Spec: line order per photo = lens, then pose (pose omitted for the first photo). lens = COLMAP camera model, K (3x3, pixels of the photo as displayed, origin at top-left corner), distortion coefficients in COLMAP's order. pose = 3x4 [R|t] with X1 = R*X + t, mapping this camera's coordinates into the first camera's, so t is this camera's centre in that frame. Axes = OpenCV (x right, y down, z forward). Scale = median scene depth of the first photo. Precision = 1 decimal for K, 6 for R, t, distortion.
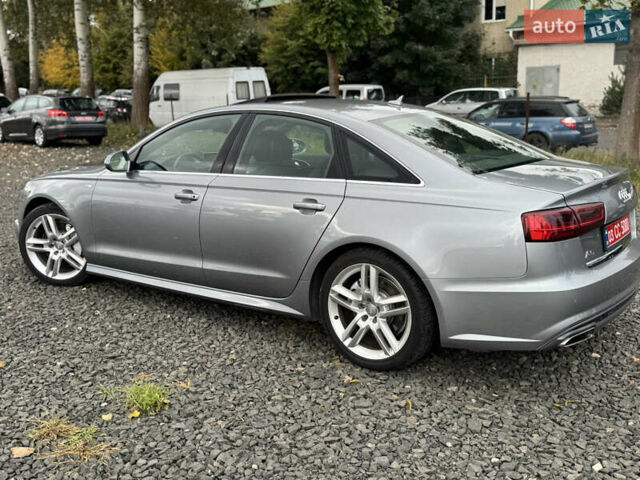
lens RADIAL K [[677.3, 0, 320.0], [0, 677.3, 240.0], [0, 0, 1]] dist [0.171463, -0.413460]
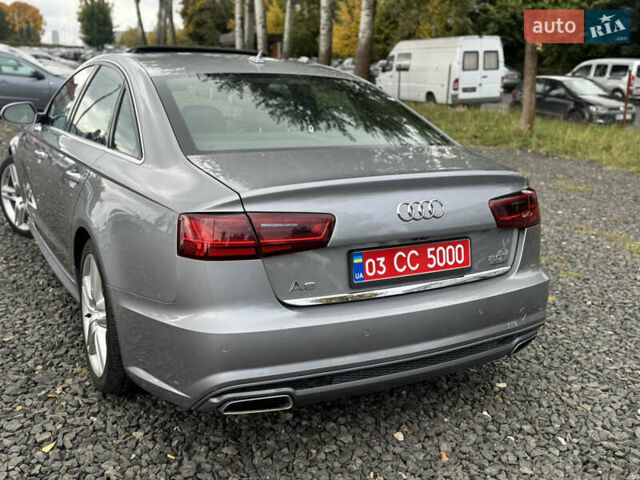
lens RADIAL K [[677.3, 0, 320.0], [0, 677.3, 240.0], [0, 0, 1]] dist [0.171463, -0.413460]
pose [[0.893181, 0.140162, -0.427296, 0.129284], [-0.125435, 0.990126, 0.062584, -0.013127], [0.431848, -0.002301, 0.901943, 0.077223]]
